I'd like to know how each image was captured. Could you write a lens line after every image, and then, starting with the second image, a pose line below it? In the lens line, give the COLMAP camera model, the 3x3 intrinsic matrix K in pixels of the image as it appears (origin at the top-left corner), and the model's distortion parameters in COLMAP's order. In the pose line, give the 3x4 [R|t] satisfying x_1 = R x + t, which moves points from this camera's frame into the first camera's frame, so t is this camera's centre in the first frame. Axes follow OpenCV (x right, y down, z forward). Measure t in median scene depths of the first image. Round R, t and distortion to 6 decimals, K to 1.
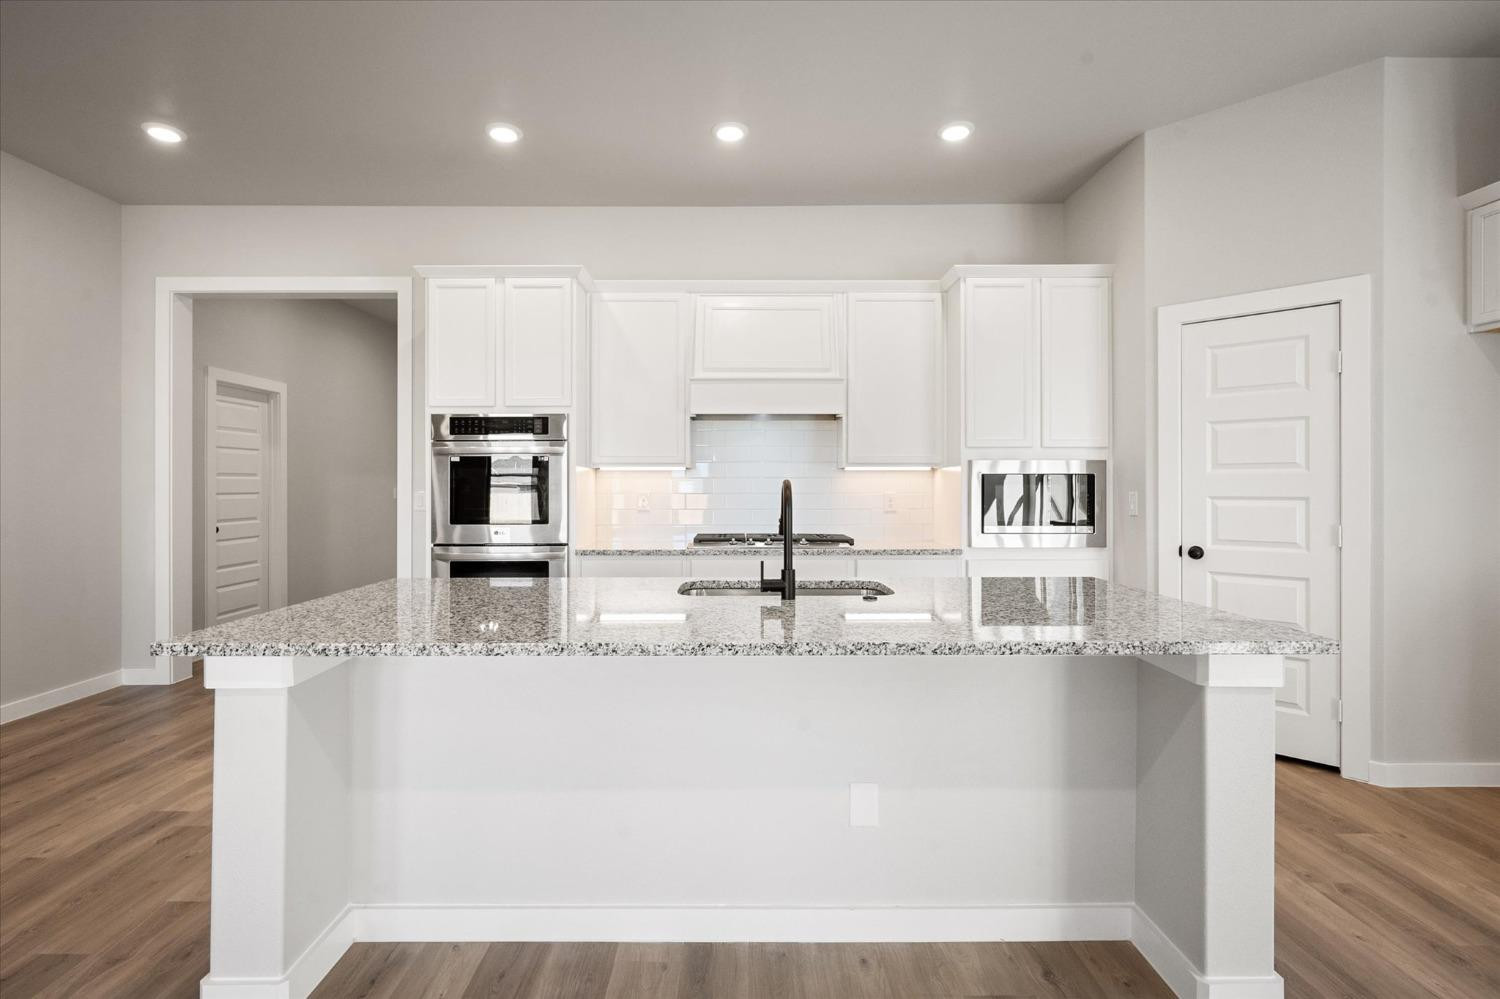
lens RADIAL K [[745.6, 0, 747.4], [0, 745.6, 487.7], [0, 0, 1]] dist [-0.001445, -0.002116]
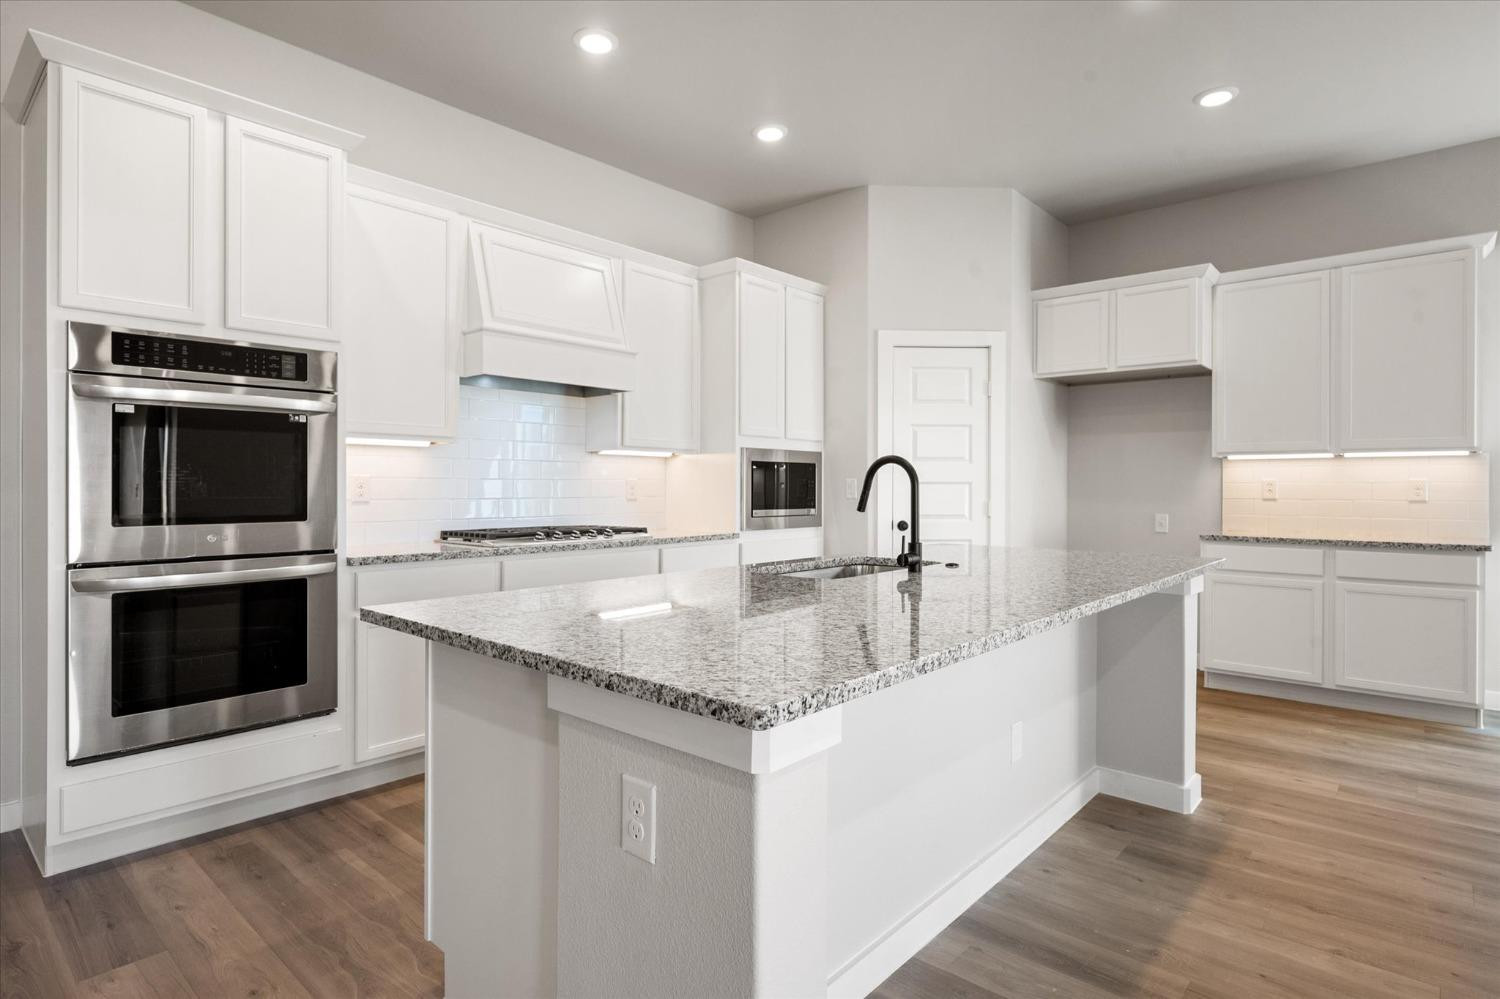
lens RADIAL K [[785.1, 0, 754.7], [0, 785.1, 493.4], [0, 0, 1]] dist [-0.007419, 0.000237]
pose [[0.665271, -0.003631, 0.746593, -0.515905], [-0.001986, 0.999976, 0.006633, 0.020116], [-0.746599, -0.005896, 0.665248, 0.260131]]
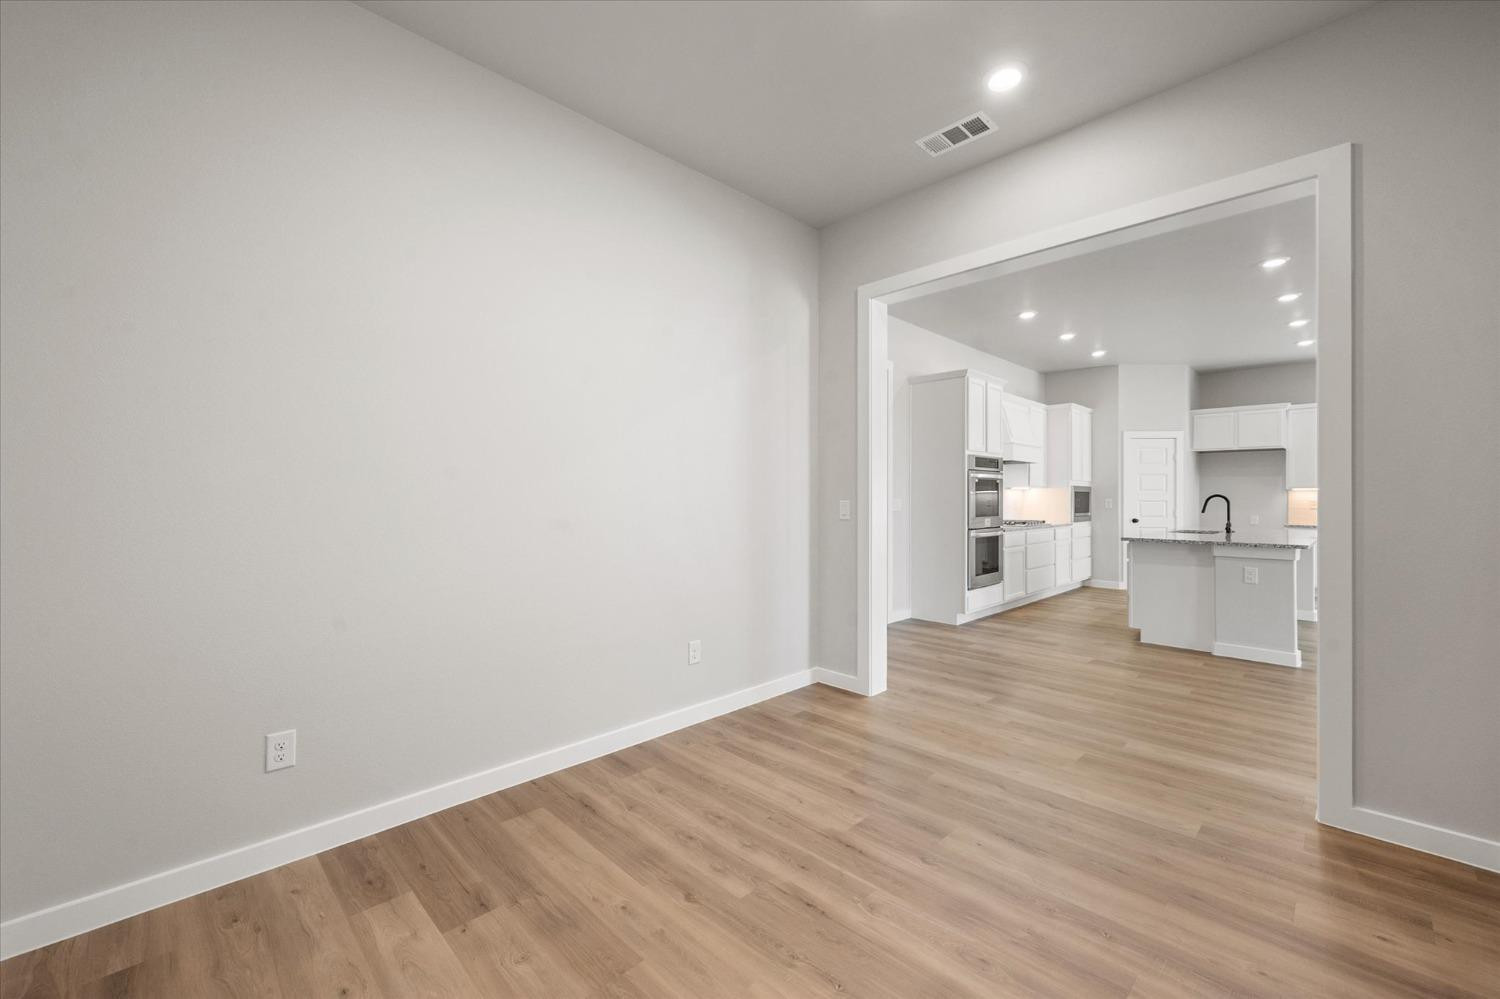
lens RADIAL K [[615.2, 0, 754.8], [0, 615.2, 497.2], [0, 0, 1]] dist [0.002034, -0.000986]
pose [[0.708463, 0.002726, 0.705742, -1.814417], [-0.001680, 0.999996, -0.002176, 0.005524], [-0.705746, 0.000356, 0.708465, 0.331828]]
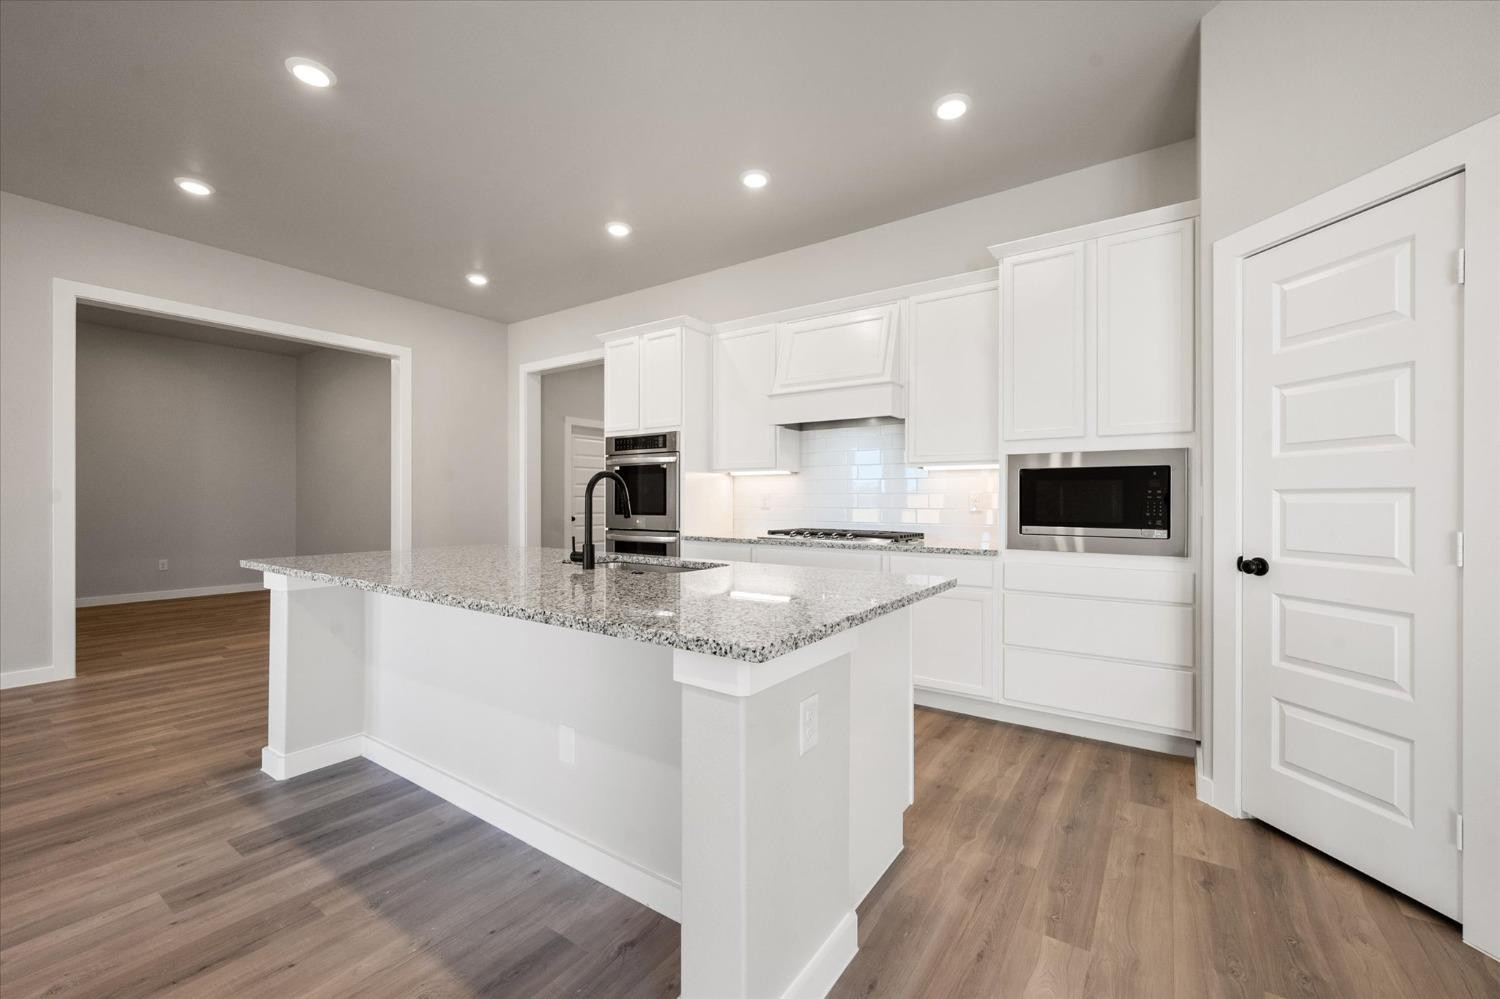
lens RADIAL K [[615.2, 0, 751.5], [0, 615.2, 507.1], [0, 0, 1]] dist [0.002034, -0.000986]
pose [[0.816289, 0.009357, -0.577568, 0.487115], [-0.004454, 0.999941, 0.009905, 0.022168], [0.577626, -0.005512, 0.816283, 0.196446]]
